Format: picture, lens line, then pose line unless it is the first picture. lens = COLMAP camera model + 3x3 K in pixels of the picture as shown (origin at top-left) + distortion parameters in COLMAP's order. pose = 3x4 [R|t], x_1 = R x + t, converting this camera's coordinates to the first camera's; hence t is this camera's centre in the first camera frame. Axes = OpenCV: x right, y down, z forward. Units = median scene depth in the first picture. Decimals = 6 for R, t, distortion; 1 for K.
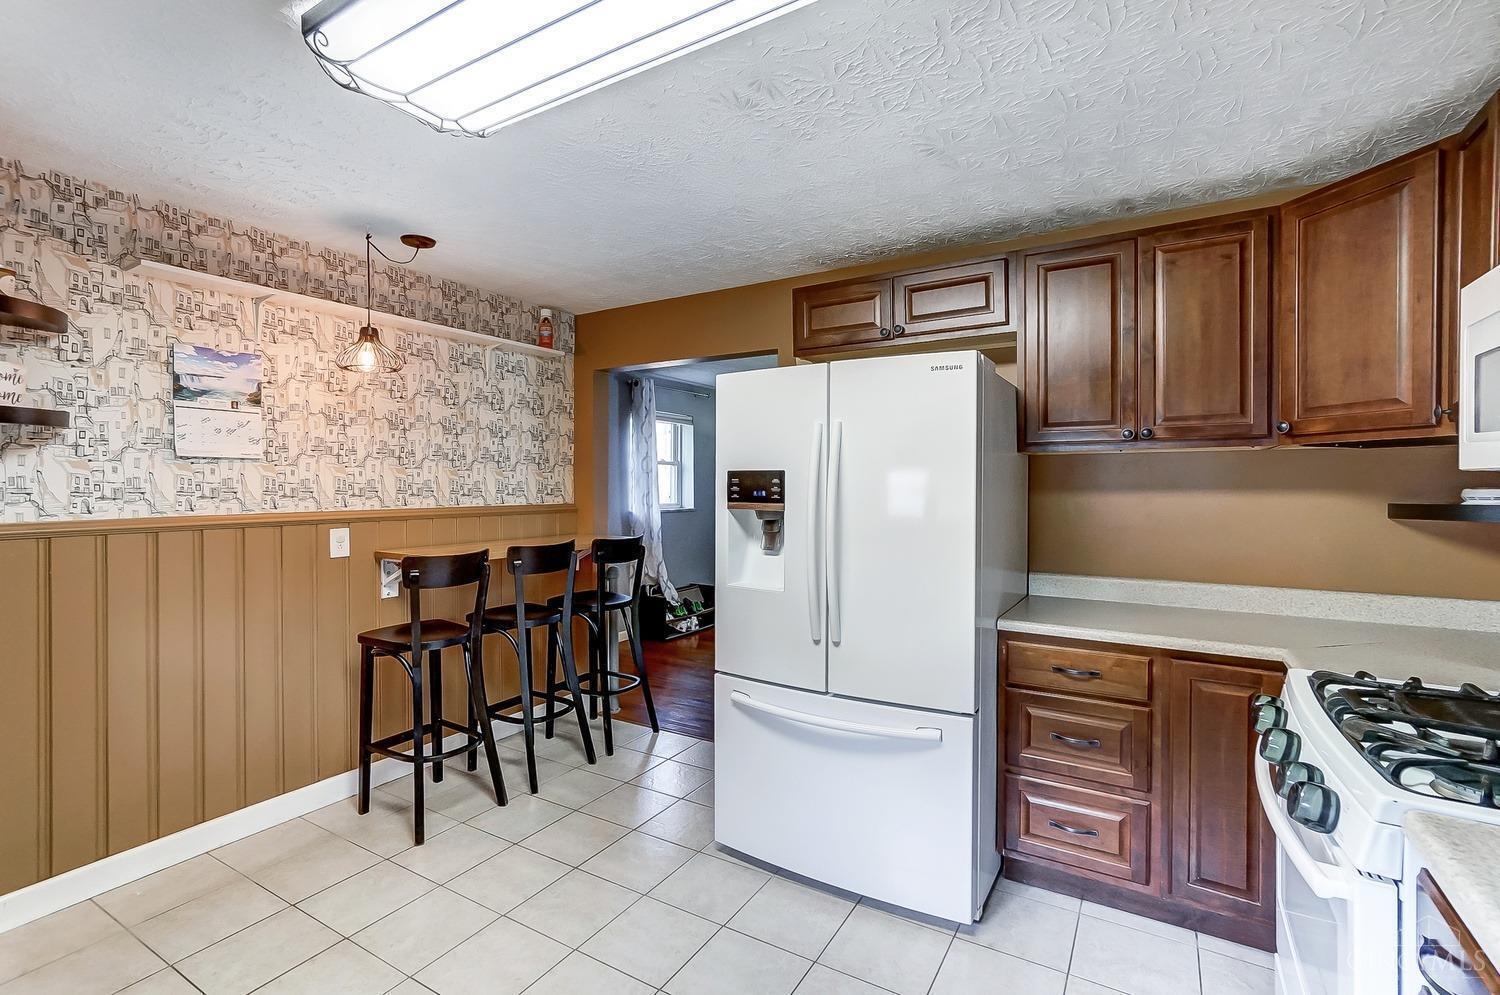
lens RADIAL K [[665.1, 0, 754.8], [0, 665.1, 495.4], [0, 0, 1]] dist [0.001810, 0.000618]
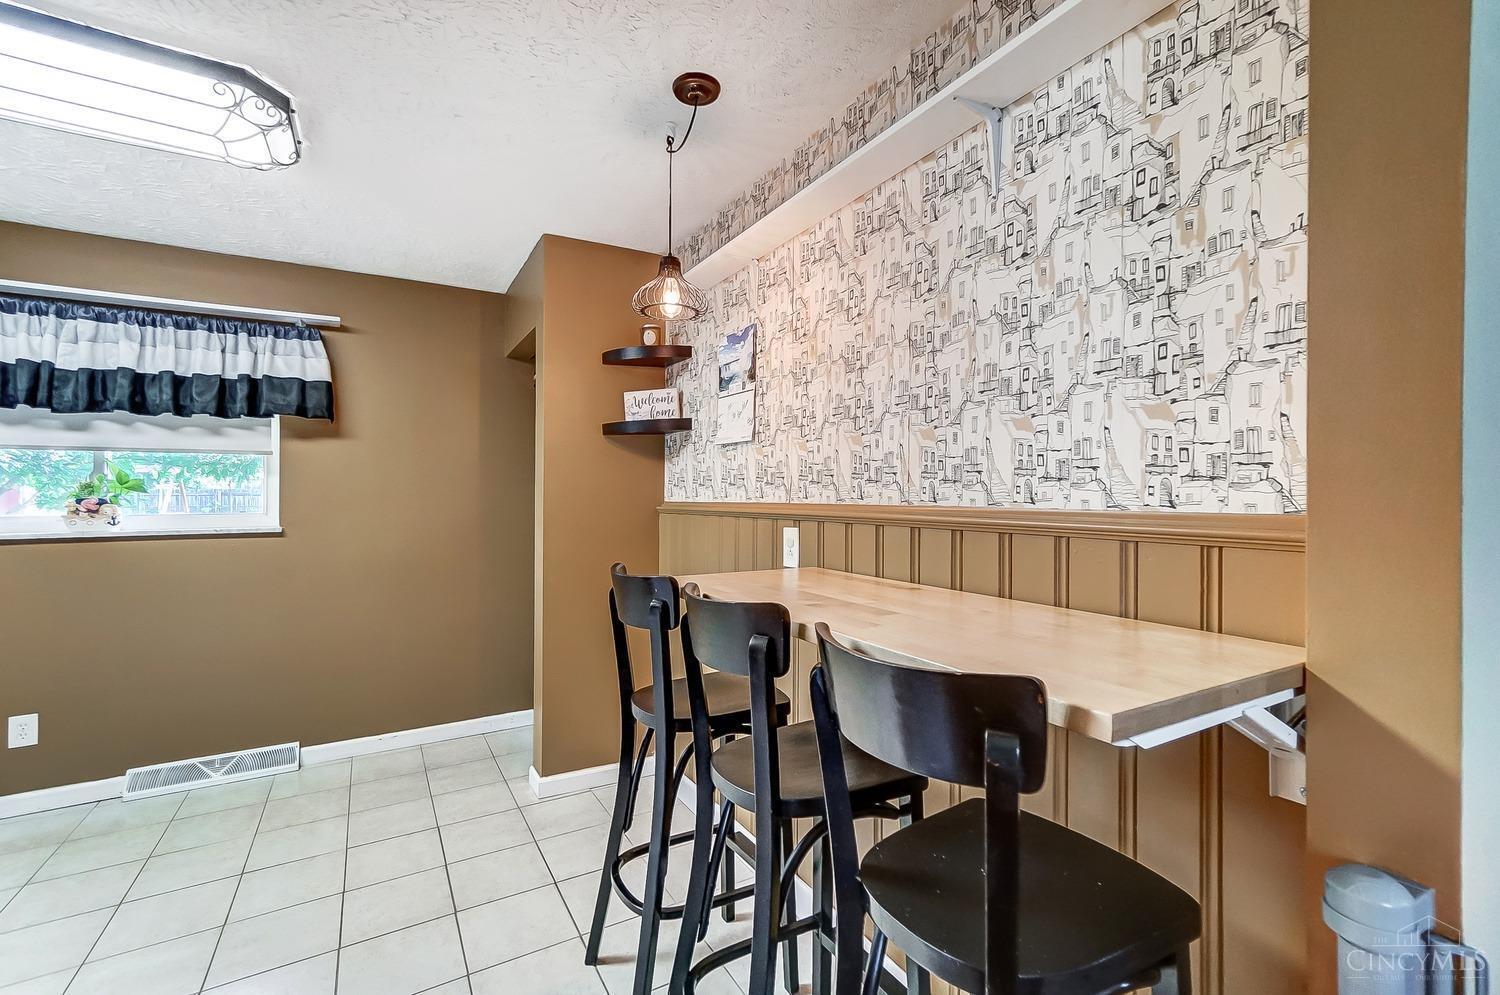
lens RADIAL K [[665.1, 0, 750.6], [0, 665.1, 483.3], [0, 0, 1]] dist [0.001810, 0.000618]
pose [[-0.482918, -0.002890, -0.875661, 0.028467], [-0.004709, 0.999989, -0.000703, 0.002369], [0.875653, 0.003784, -0.482926, 1.167611]]
